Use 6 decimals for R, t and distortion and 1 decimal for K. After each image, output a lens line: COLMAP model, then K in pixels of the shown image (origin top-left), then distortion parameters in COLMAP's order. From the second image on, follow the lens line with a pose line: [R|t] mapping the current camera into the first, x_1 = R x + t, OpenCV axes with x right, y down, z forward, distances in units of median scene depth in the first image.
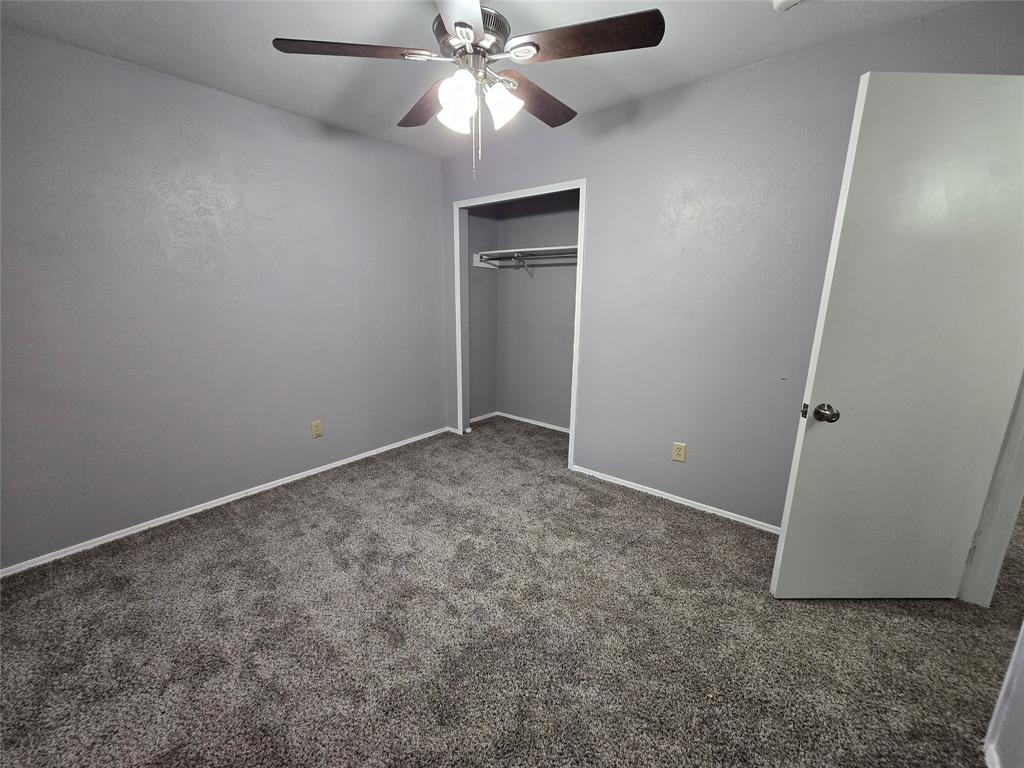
lens RADIAL K [[418.2, 0, 509.9], [0, 418.2, 383.8], [0, 0, 1]] dist [0.000830, 0.000219]
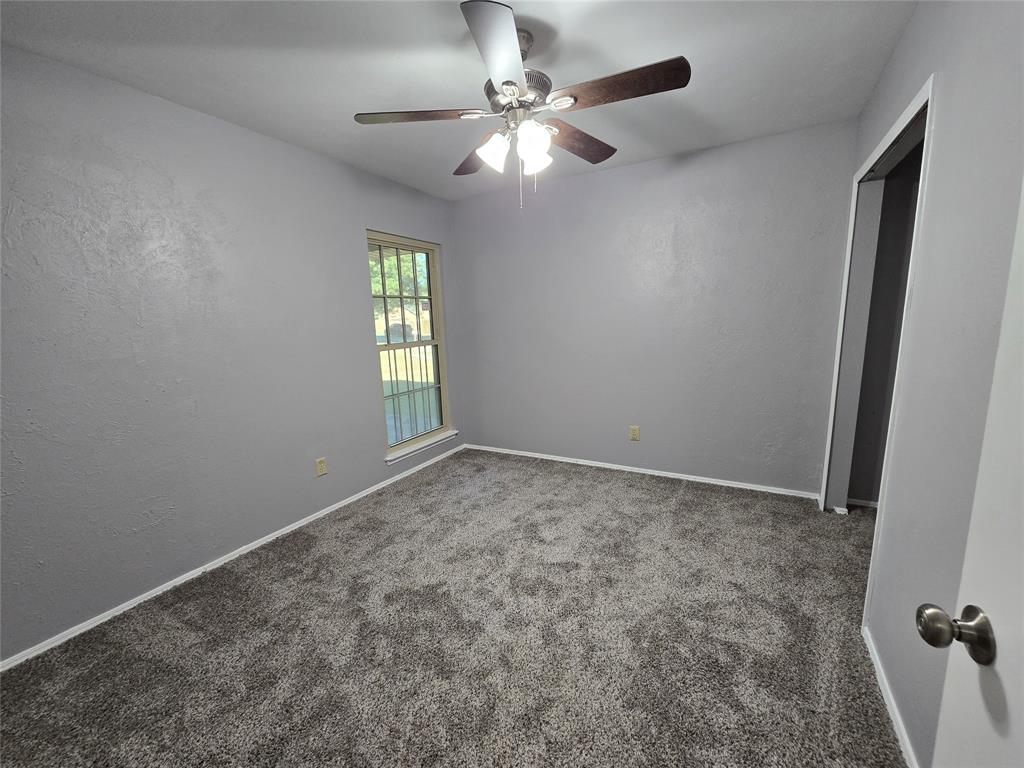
lens RADIAL K [[418.2, 0, 512.4], [0, 418.2, 387.3], [0, 0, 1]] dist [0.000830, 0.000219]
pose [[0.193999, 0.154075, -0.968827, 0.674111], [-0.180224, 0.976378, 0.119188, -0.108147], [0.964305, 0.151483, 0.217185, 0.511848]]
